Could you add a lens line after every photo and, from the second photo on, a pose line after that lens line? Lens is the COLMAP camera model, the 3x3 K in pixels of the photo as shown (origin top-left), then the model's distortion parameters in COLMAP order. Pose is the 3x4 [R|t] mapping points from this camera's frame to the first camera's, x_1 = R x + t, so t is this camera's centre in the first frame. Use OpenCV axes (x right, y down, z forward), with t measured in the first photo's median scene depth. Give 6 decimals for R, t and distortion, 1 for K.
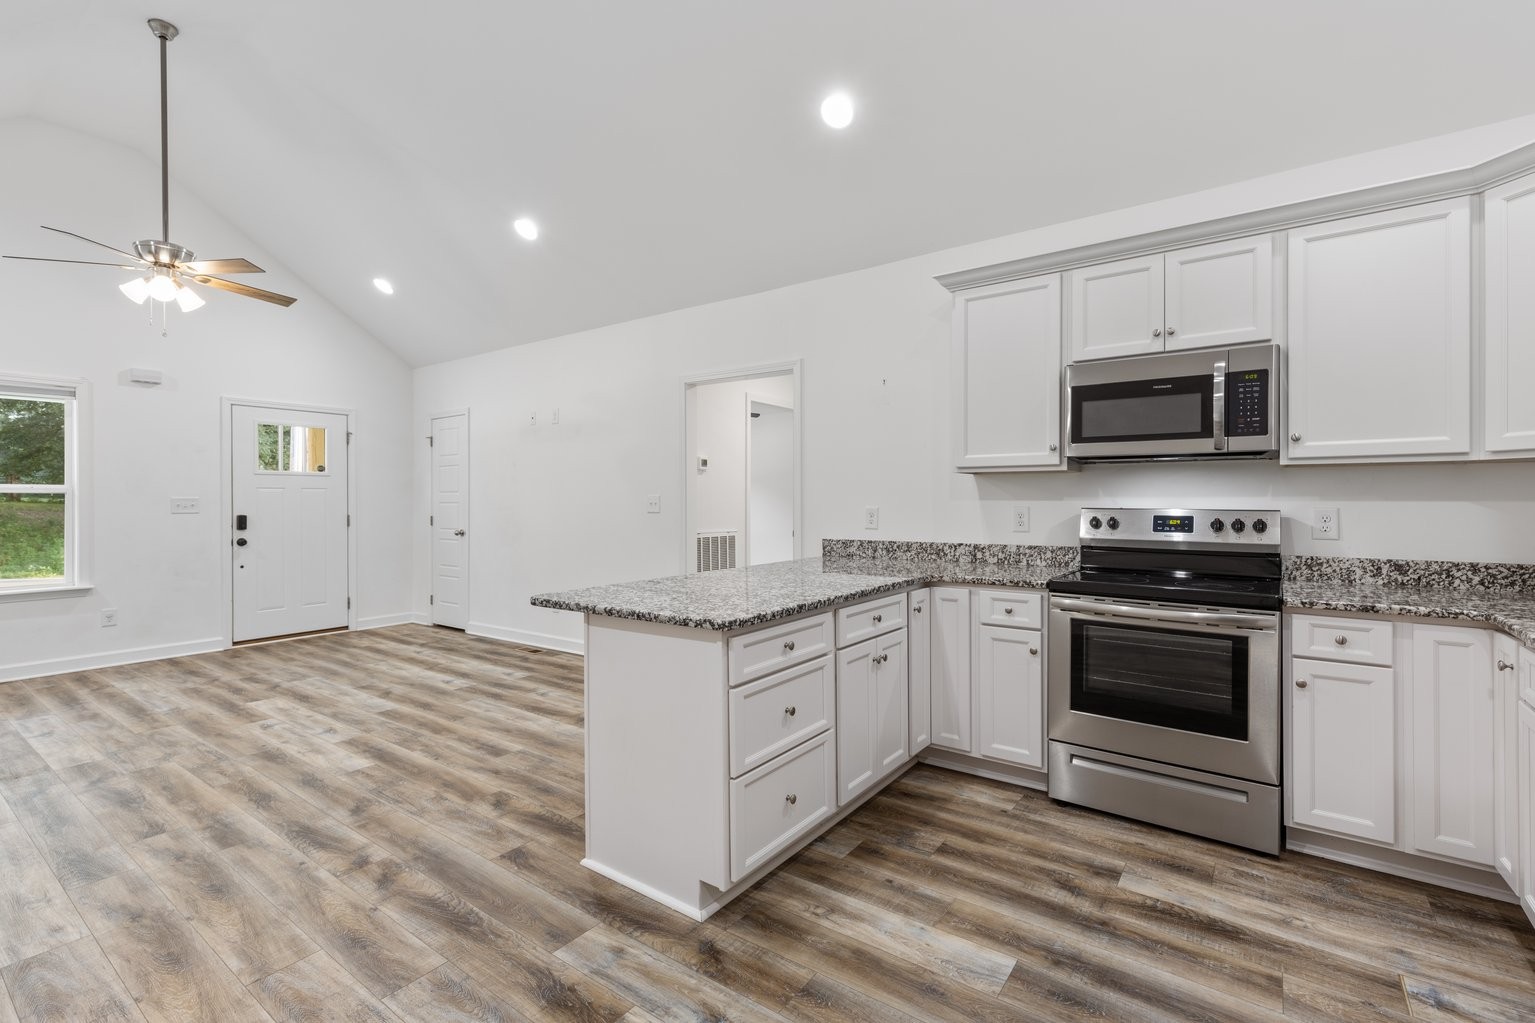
lens RADIAL K [[691.2, 0, 762.2], [0, 691.2, 498.0], [0, 0, 1]] dist [0.005544, 0.000280]
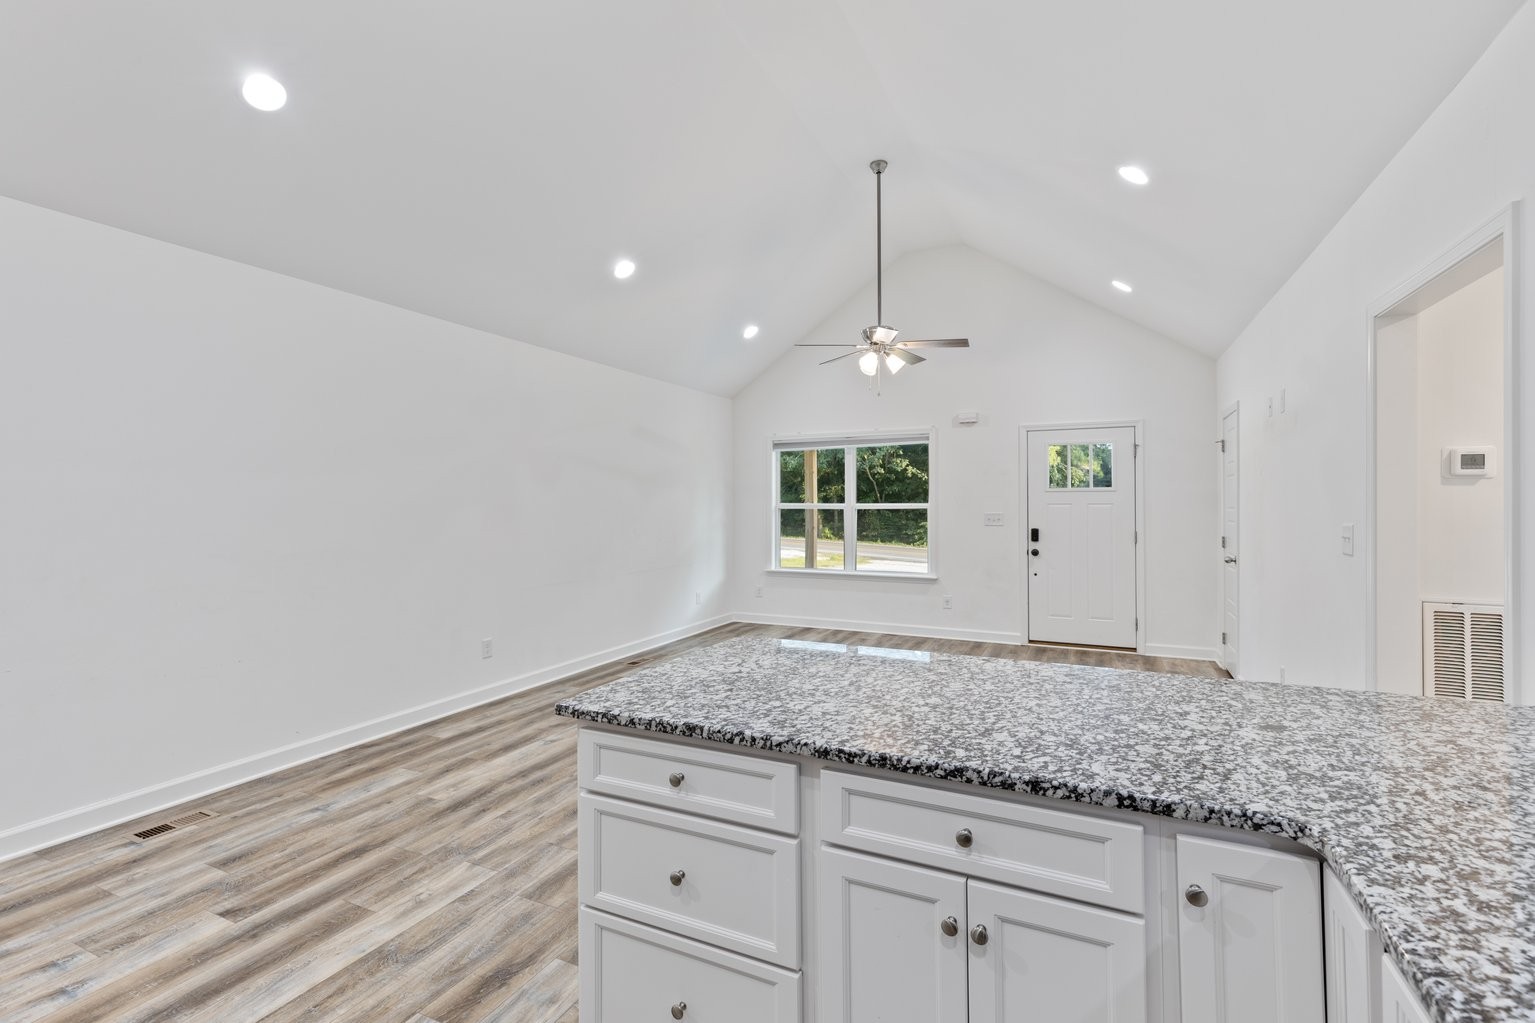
lens RADIAL K [[687.1, 0, 757.4], [0, 687.1, 508.1], [0, 0, 1]] dist [0.002195, -0.000506]
pose [[0.180892, 0.007742, -0.983472, 0.504889], [0.004125, 0.999954, 0.008631, -0.037779], [0.983494, -0.005618, 0.180852, 0.688521]]
